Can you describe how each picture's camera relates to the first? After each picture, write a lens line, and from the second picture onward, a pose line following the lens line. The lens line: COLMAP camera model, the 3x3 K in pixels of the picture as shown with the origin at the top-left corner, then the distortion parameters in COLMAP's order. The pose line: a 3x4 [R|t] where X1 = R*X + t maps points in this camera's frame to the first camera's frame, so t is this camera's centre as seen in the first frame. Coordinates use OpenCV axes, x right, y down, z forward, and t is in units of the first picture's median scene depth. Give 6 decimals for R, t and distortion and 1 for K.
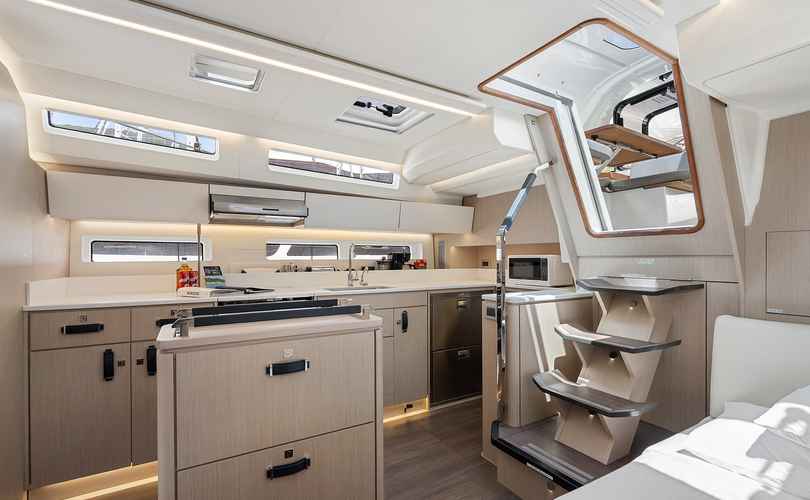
lens RADIAL K [[365.3, 0, 406.7], [0, 365.3, 255.5], [0, 0, 1]] dist [-0.003026, 0.000164]
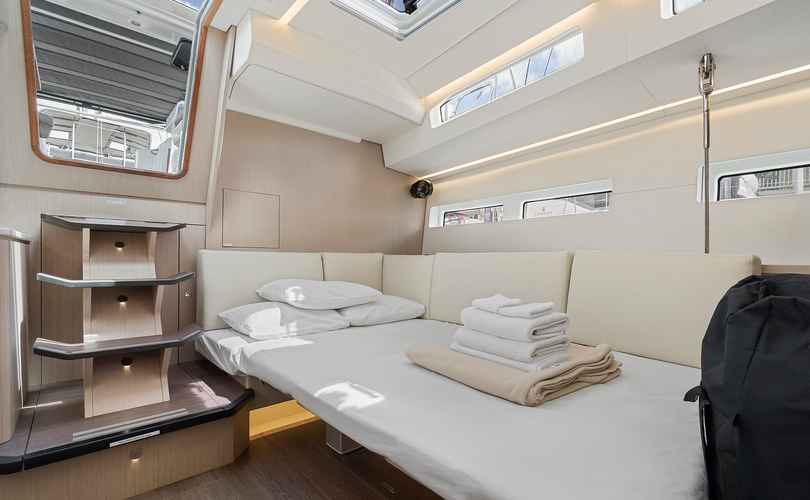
lens RADIAL K [[365.3, 0, 403.6], [0, 365.3, 256.8], [0, 0, 1]] dist [-0.003026, 0.000164]
pose [[-0.197755, 0.014683, 0.980142, -0.458527], [-0.017827, 0.999669, -0.018573, 0.186626], [-0.980089, -0.021146, -0.197428, 0.537456]]
